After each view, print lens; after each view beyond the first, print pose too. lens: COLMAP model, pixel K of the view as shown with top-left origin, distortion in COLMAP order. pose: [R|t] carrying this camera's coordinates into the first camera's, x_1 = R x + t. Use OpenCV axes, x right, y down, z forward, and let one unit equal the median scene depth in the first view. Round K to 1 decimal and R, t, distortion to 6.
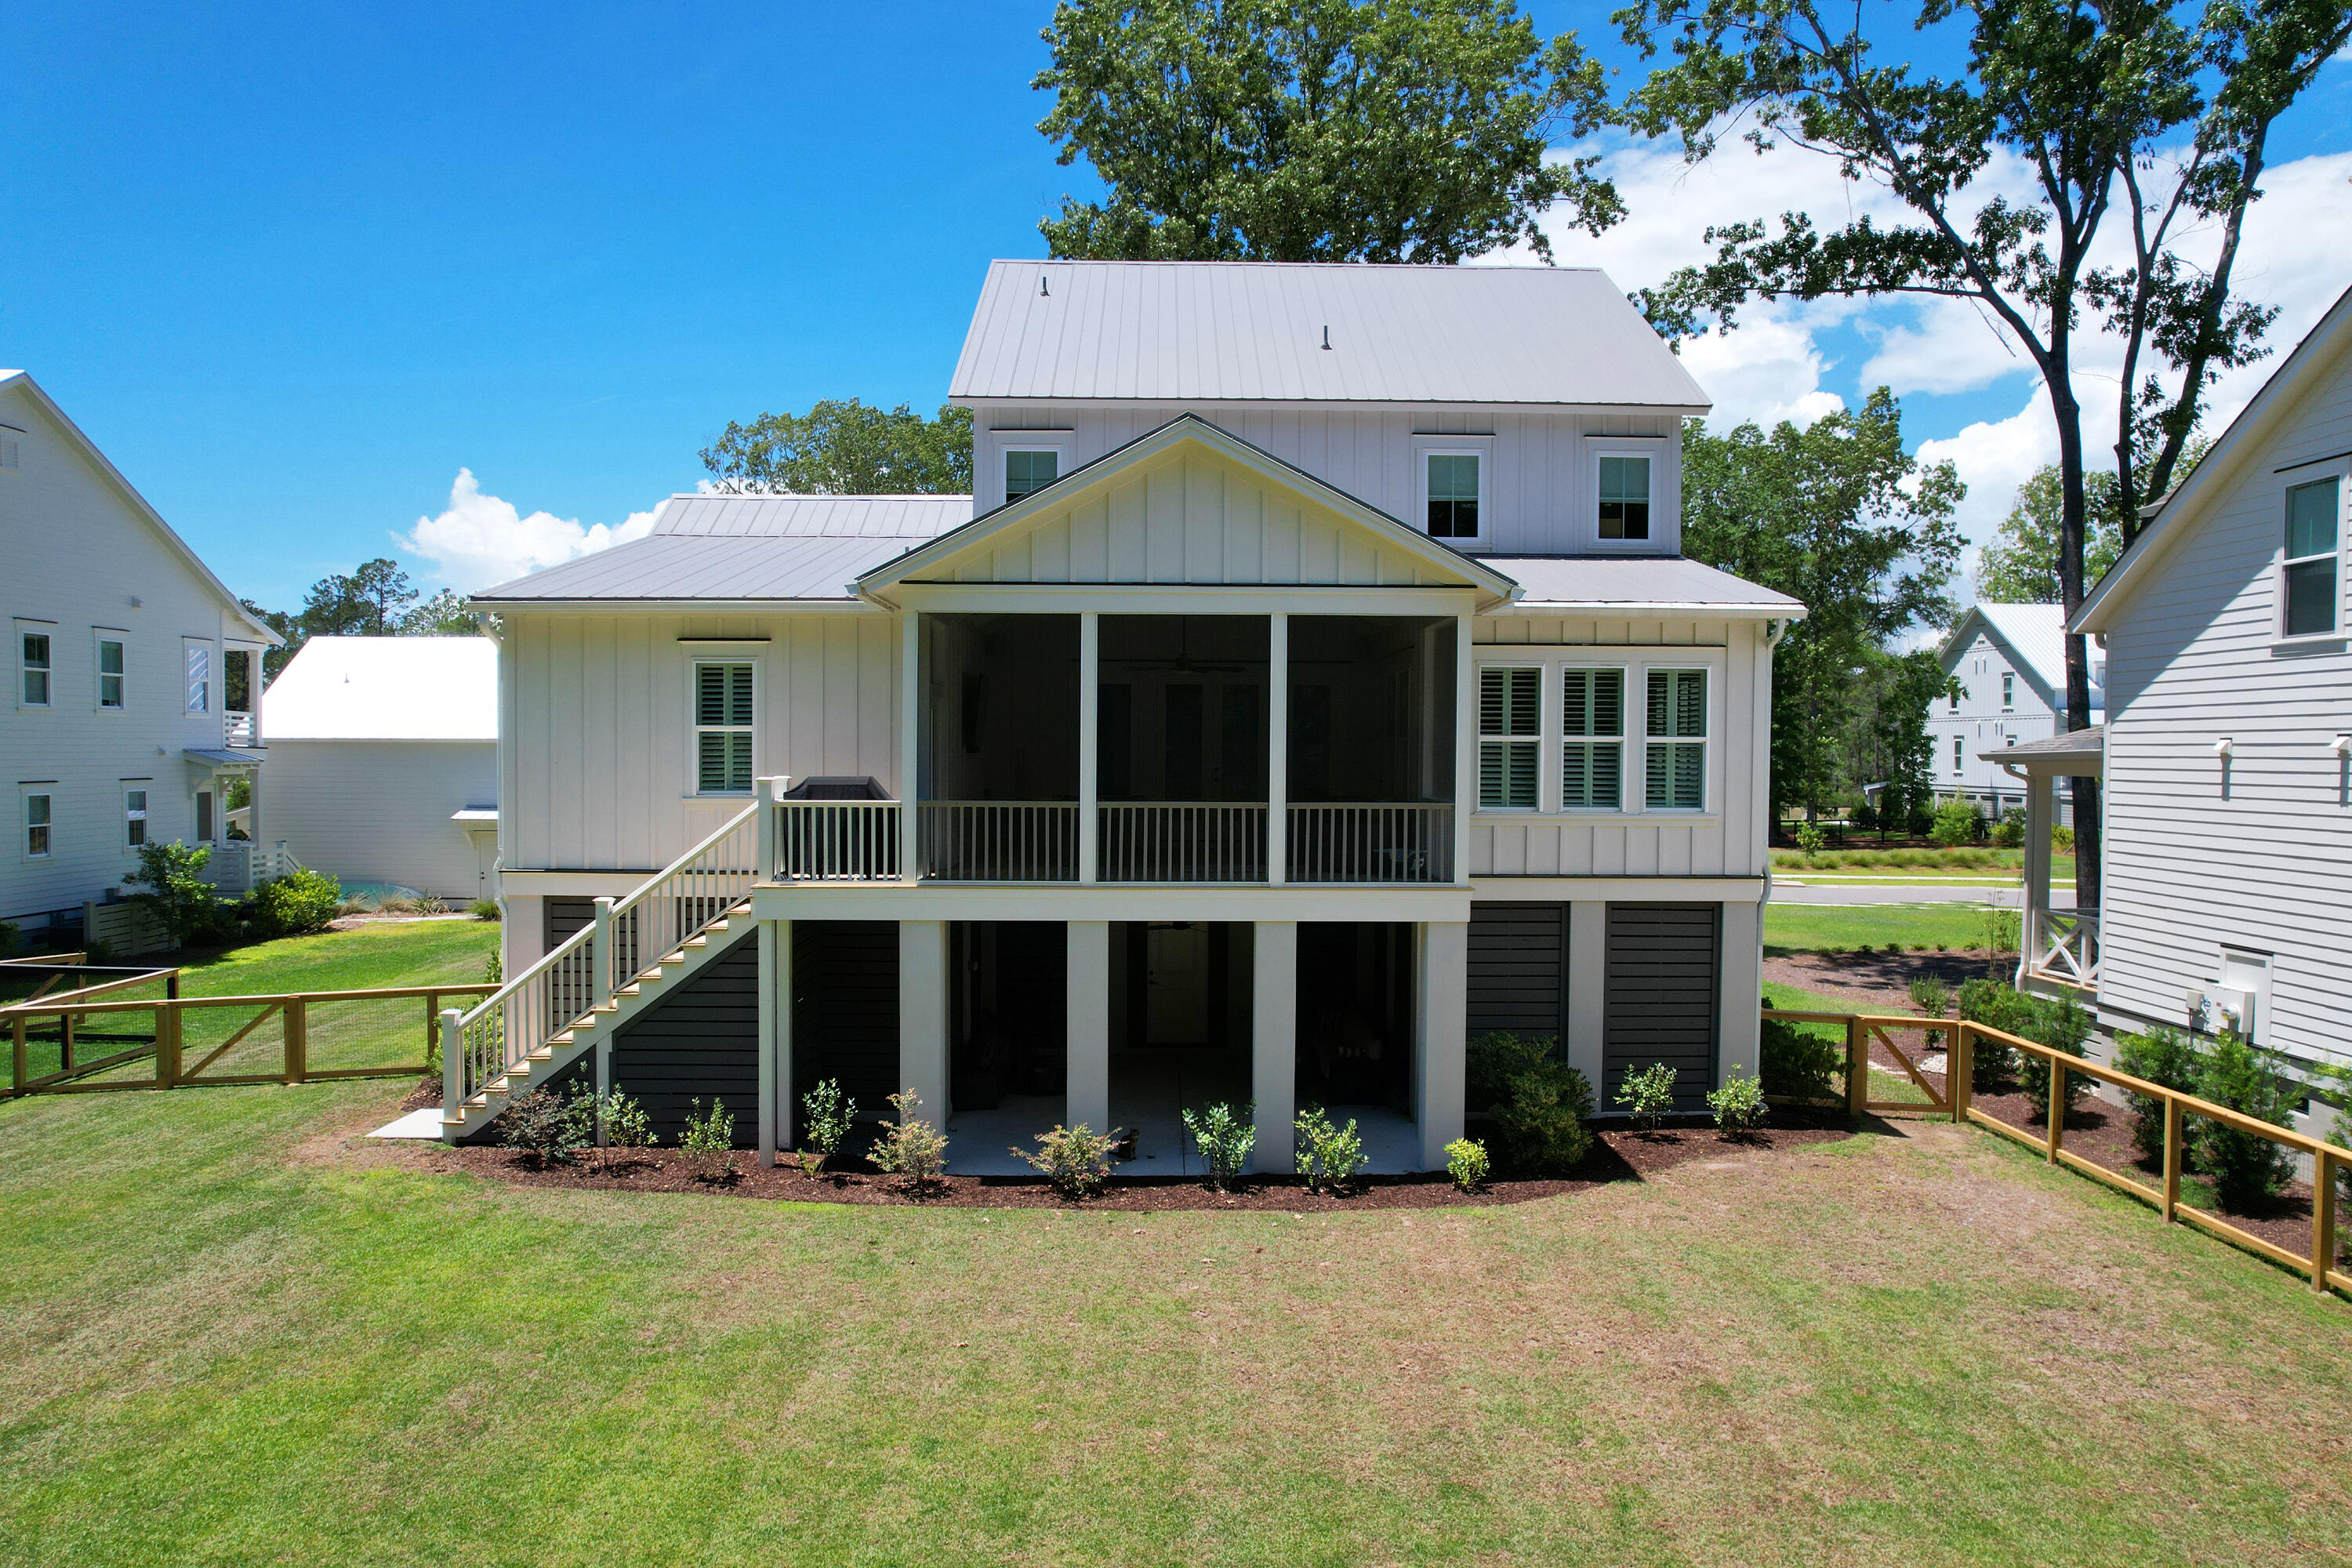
lens RADIAL K [[1504.6, 0, 1183.9], [0, 1504.6, 792.2], [0, 0, 1]] dist [-0.082695, 0.078540]
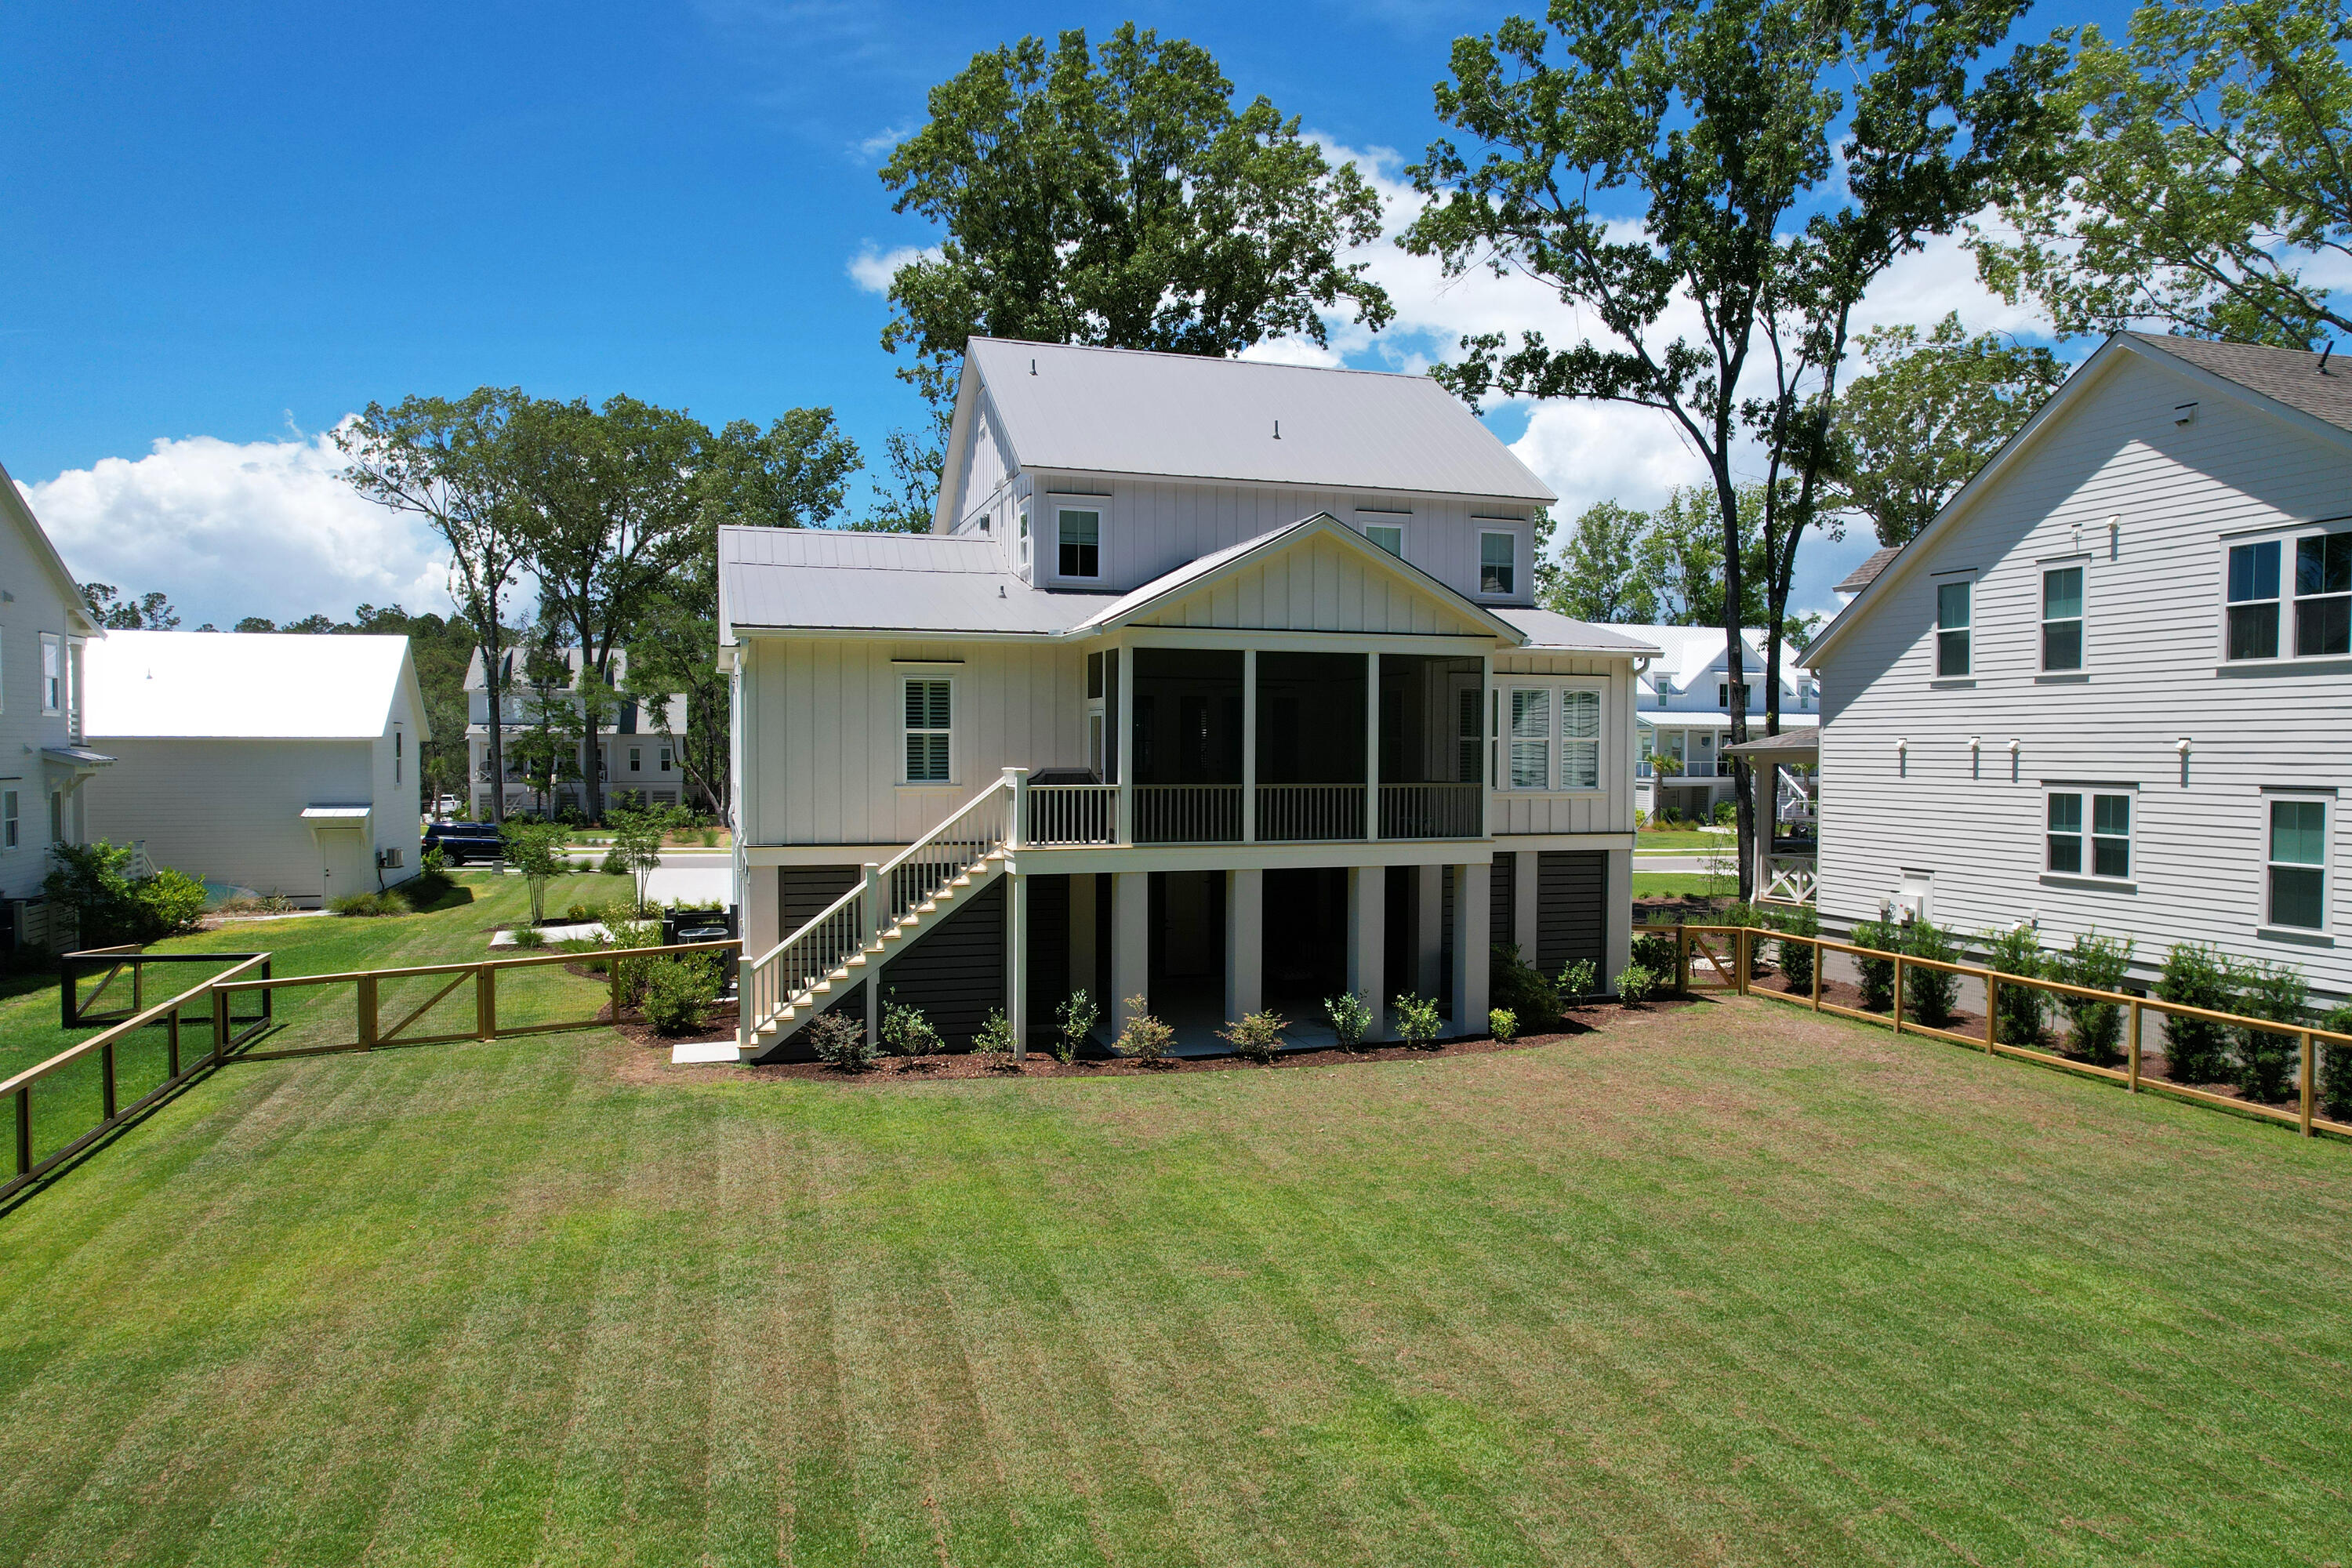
lens RADIAL K [[1504.6, 0, 1183.9], [0, 1504.6, 792.2], [0, 0, 1]] dist [-0.082695, 0.078540]
pose [[0.957112, -0.010754, 0.289520, -0.469806], [0.009845, 0.999941, 0.004595, 0.005876], [-0.289552, -0.001548, 0.957161, -0.289779]]
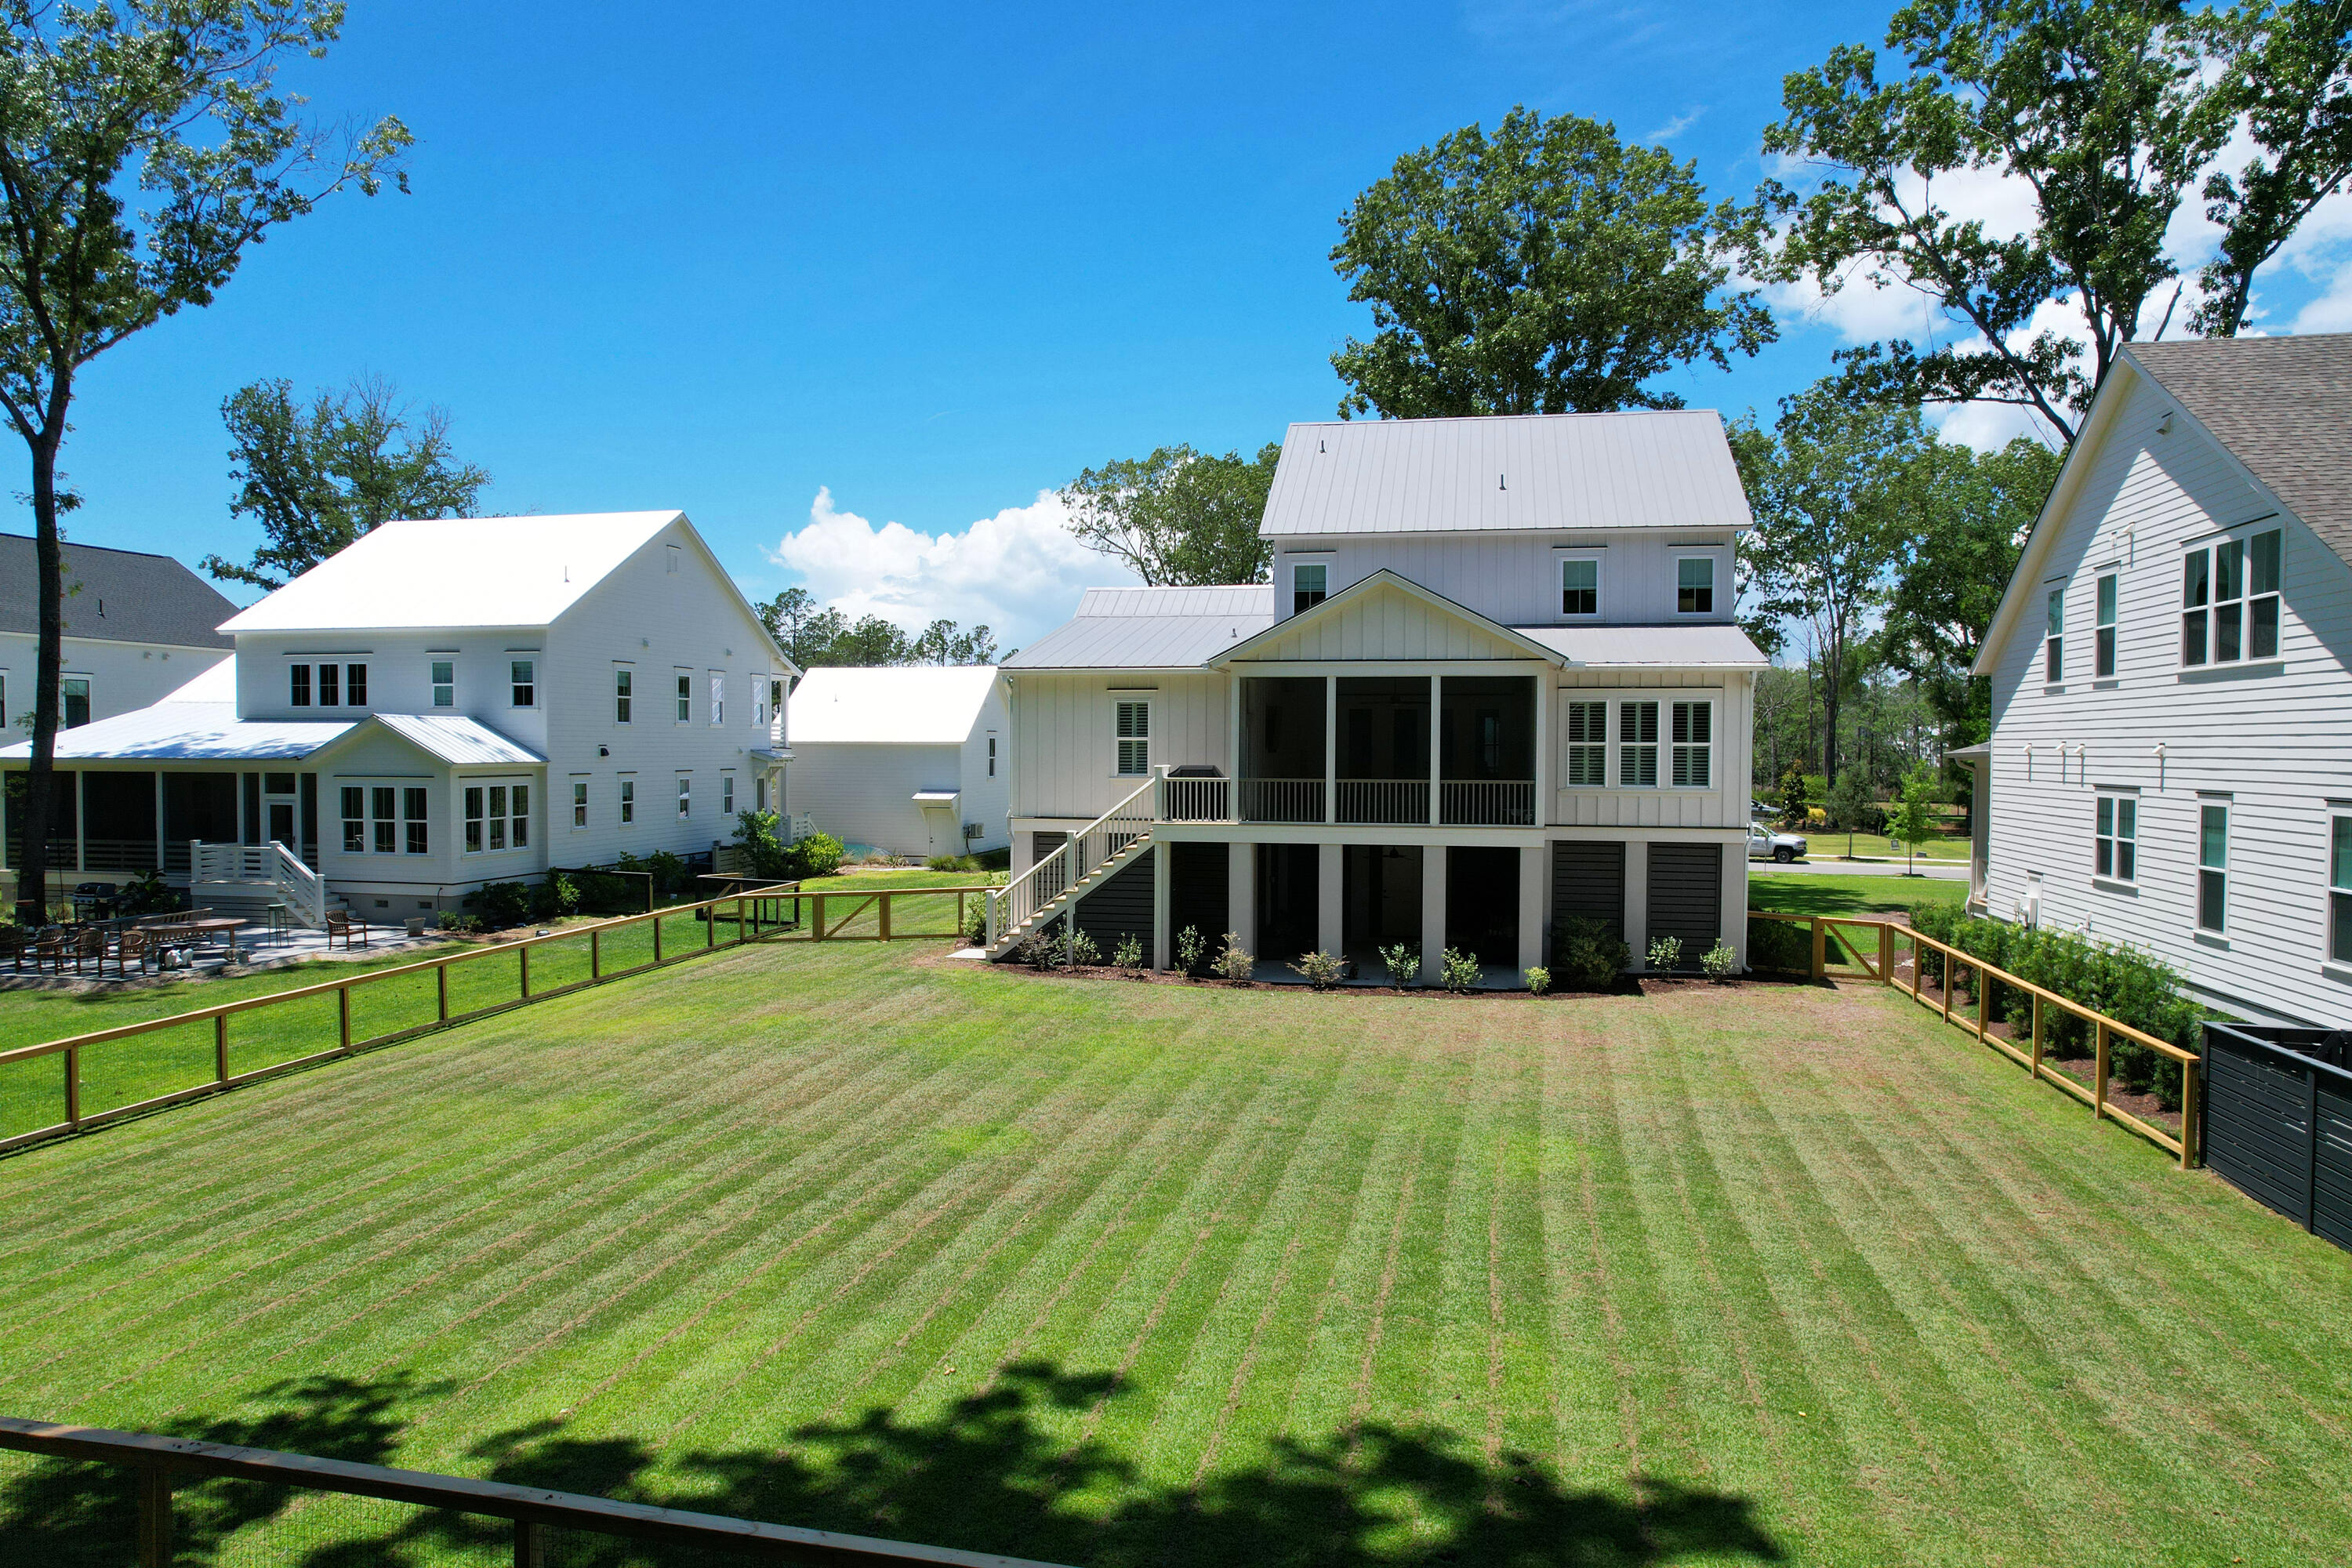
lens RADIAL K [[1504.6, 0, 1183.9], [0, 1504.6, 792.2], [0, 0, 1]] dist [-0.082695, 0.078540]
pose [[0.976732, 0.005275, -0.214401, 0.138041], [-0.005050, 0.999986, 0.001597, 0.018090], [0.214406, -0.000477, 0.976744, -0.742147]]
